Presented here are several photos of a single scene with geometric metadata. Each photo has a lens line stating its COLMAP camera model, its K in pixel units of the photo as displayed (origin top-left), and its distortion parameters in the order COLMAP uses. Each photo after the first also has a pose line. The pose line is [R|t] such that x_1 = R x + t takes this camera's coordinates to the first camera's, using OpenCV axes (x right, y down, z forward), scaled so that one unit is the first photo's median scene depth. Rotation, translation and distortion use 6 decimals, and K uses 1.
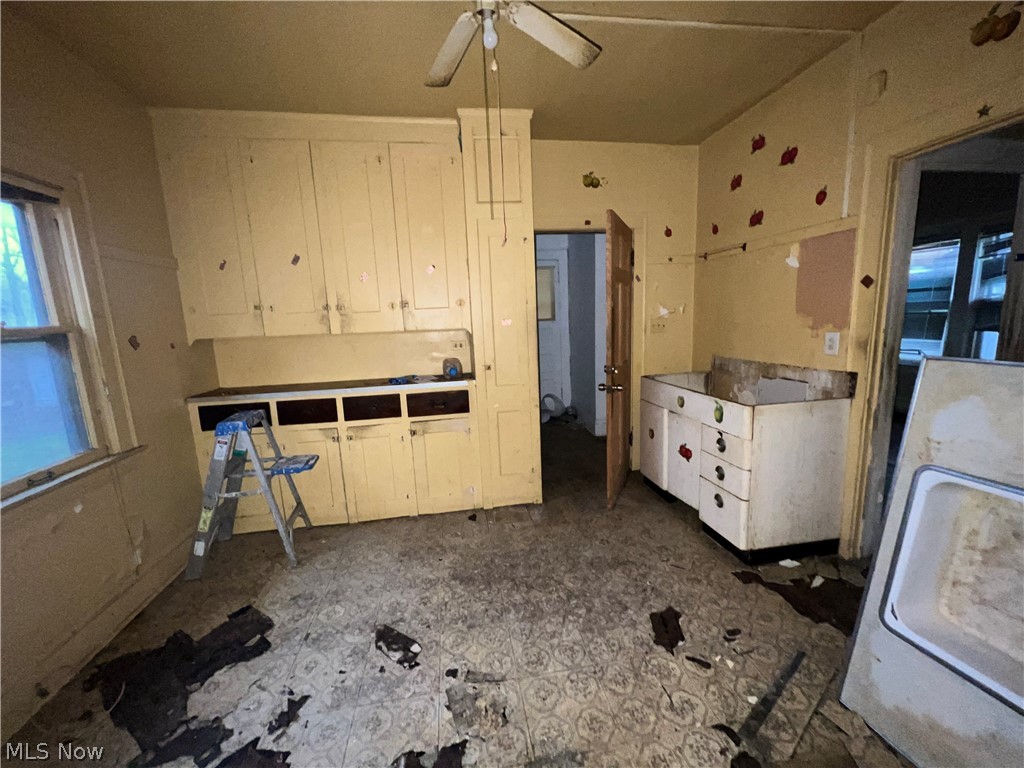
lens RADIAL K [[409.0, 0, 508.9], [0, 409.0, 382.2], [0, 0, 1]] dist [-0.000686, -0.000221]
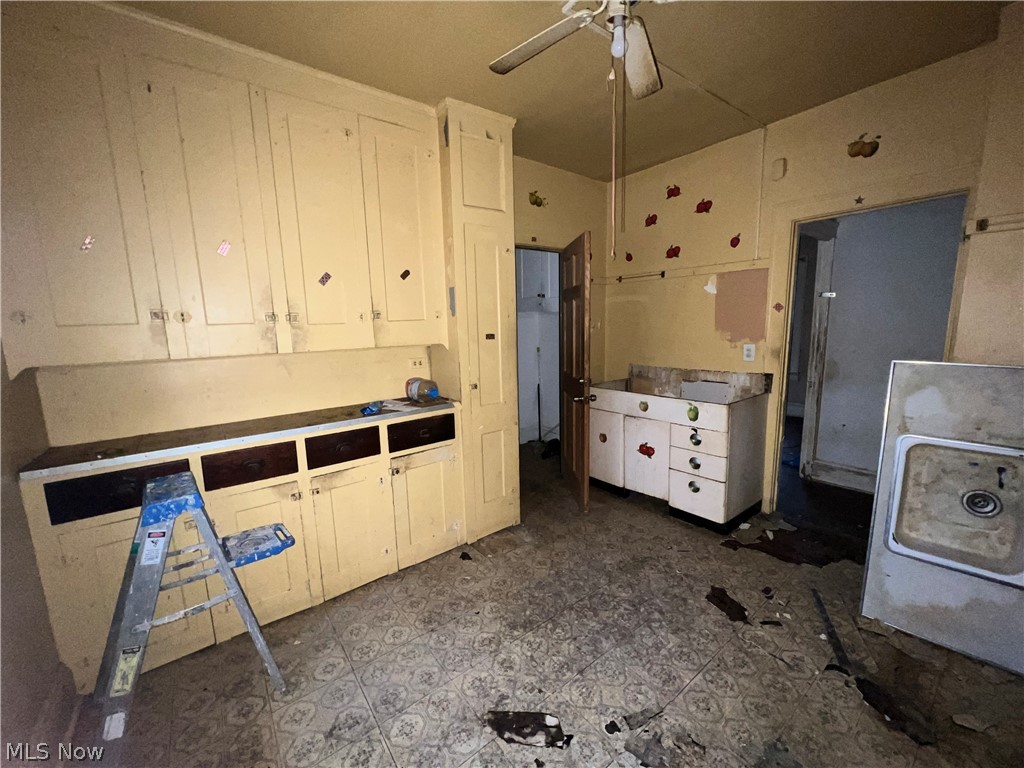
lens RADIAL K [[409.0, 0, 509.2], [0, 409.0, 382.6], [0, 0, 1]] dist [-0.000686, -0.000221]
pose [[0.878033, -0.055538, 0.475368, -0.510511], [0.068863, 0.997569, -0.010647, -0.036351], [-0.473621, 0.042084, 0.879723, 0.201233]]
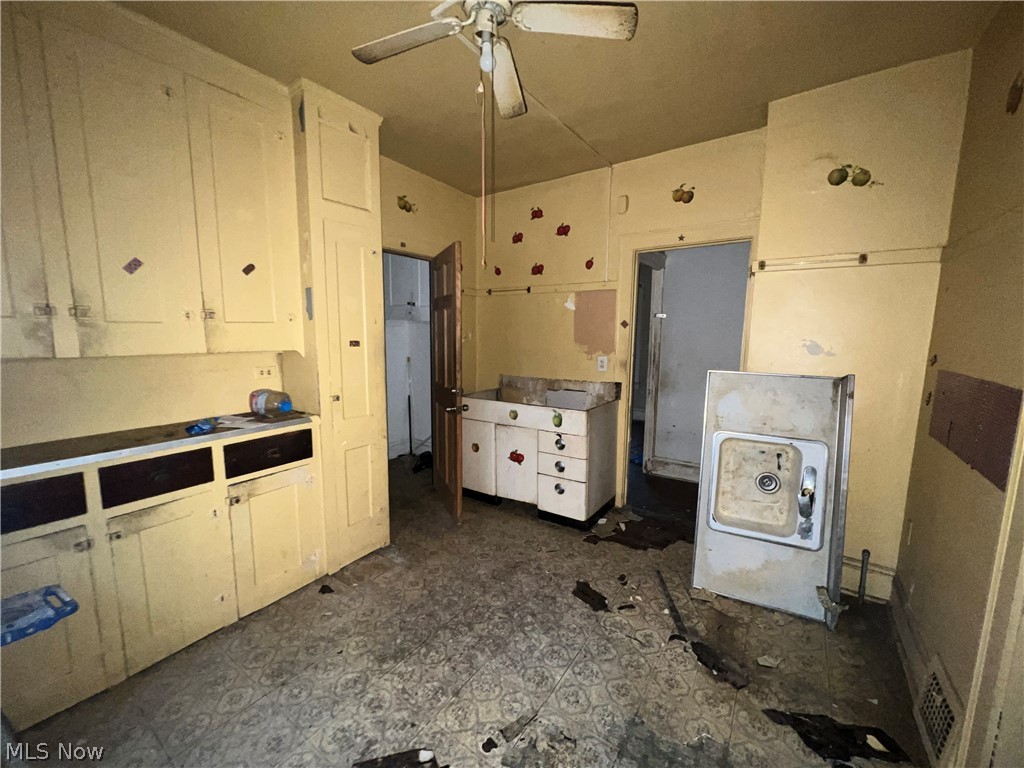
lens RADIAL K [[409.0, 0, 509.1], [0, 409.0, 382.7], [0, 0, 1]] dist [-0.000686, -0.000221]
pose [[0.689567, -0.045804, 0.722772, -0.498364], [0.082642, 0.996456, -0.015697, -0.030761], [-0.719491, 0.070555, 0.690909, 0.219592]]
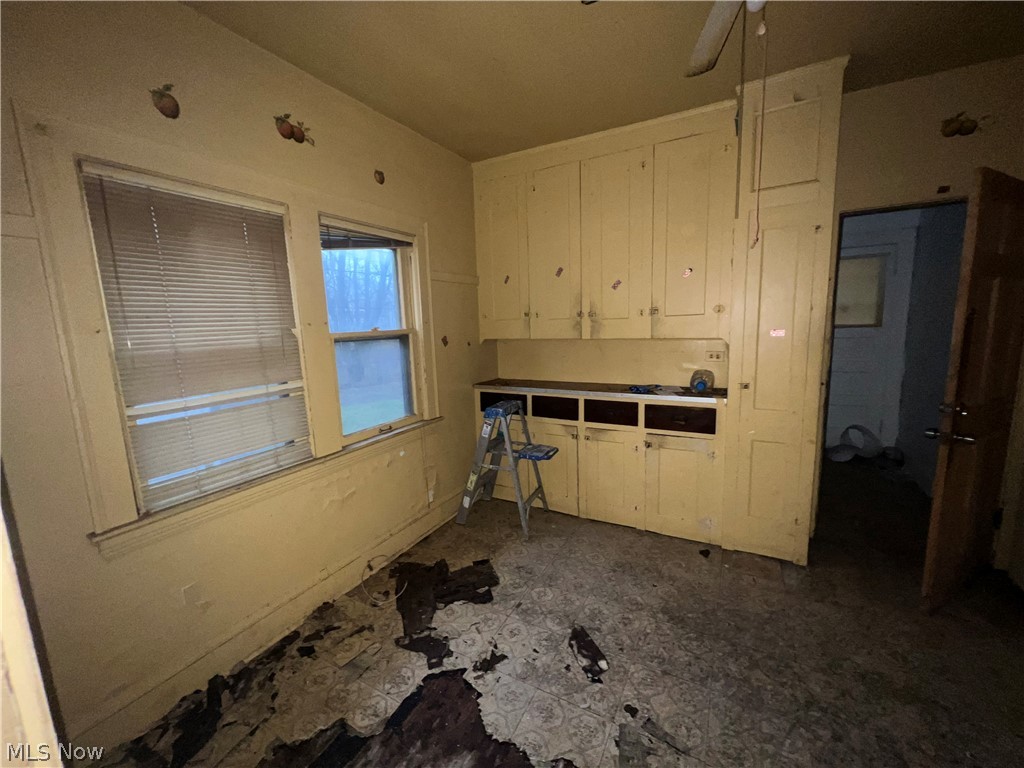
lens RADIAL K [[409.0, 0, 509.5], [0, 409.0, 382.0], [0, 0, 1]] dist [-0.000686, -0.000221]
pose [[0.790083, 0.104153, -0.604087, 0.091151], [-0.101108, 0.994104, 0.039159, -0.034232], [0.604604, 0.030139, 0.795956, 0.041703]]
